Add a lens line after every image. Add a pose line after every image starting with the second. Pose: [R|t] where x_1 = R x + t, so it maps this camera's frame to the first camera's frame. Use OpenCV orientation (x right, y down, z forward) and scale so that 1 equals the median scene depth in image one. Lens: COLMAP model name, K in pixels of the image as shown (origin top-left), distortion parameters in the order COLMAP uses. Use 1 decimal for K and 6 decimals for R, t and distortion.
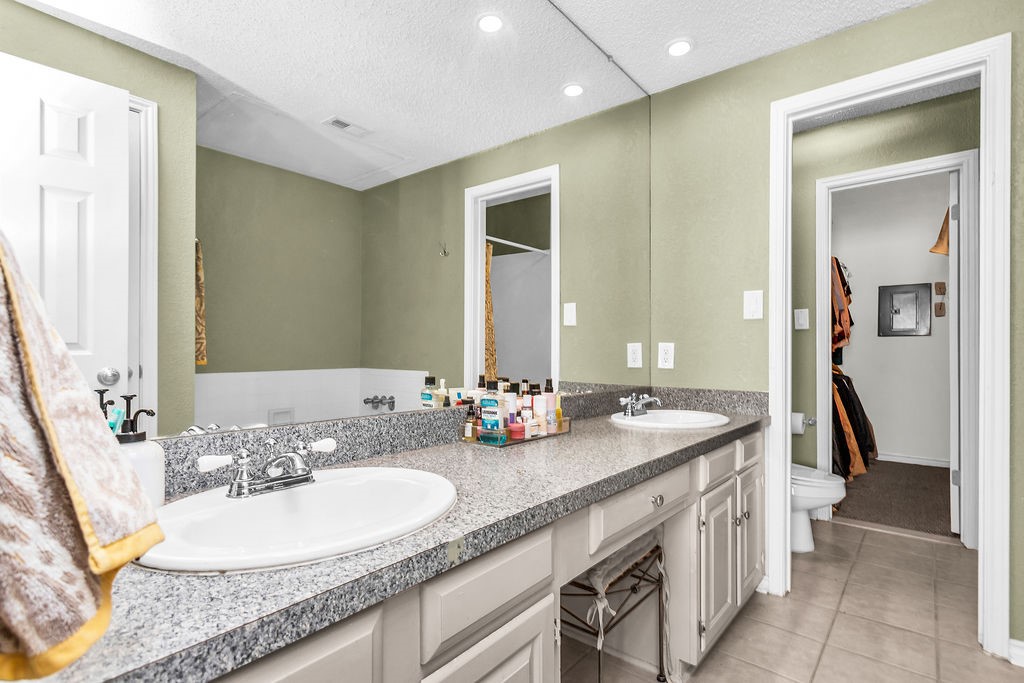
lens RADIAL K [[496.9, 0, 511.6], [0, 496.9, 349.9], [0, 0, 1]] dist [-0.000904, 0.003211]
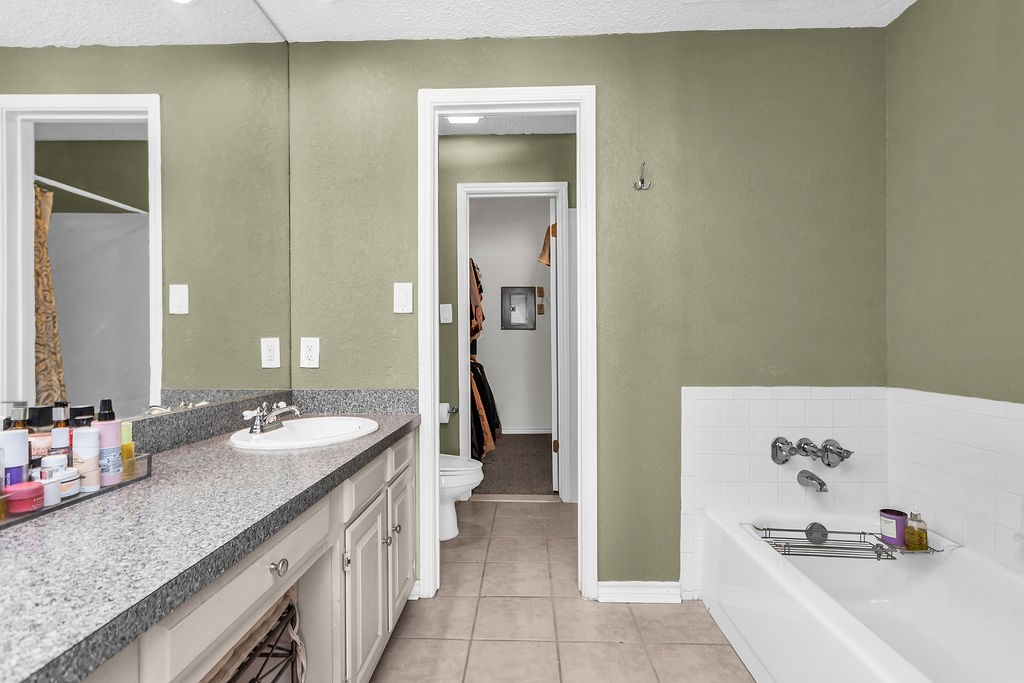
lens RADIAL K [[496.9, 0, 511.6], [0, 496.9, 341.8], [0, 0, 1]] dist [-0.000904, 0.003211]
pose [[0.787385, -0.007537, 0.616415, 0.064834], [0.005188, 0.999971, 0.005599, -0.010921], [-0.616439, -0.001211, 0.787401, 0.128661]]
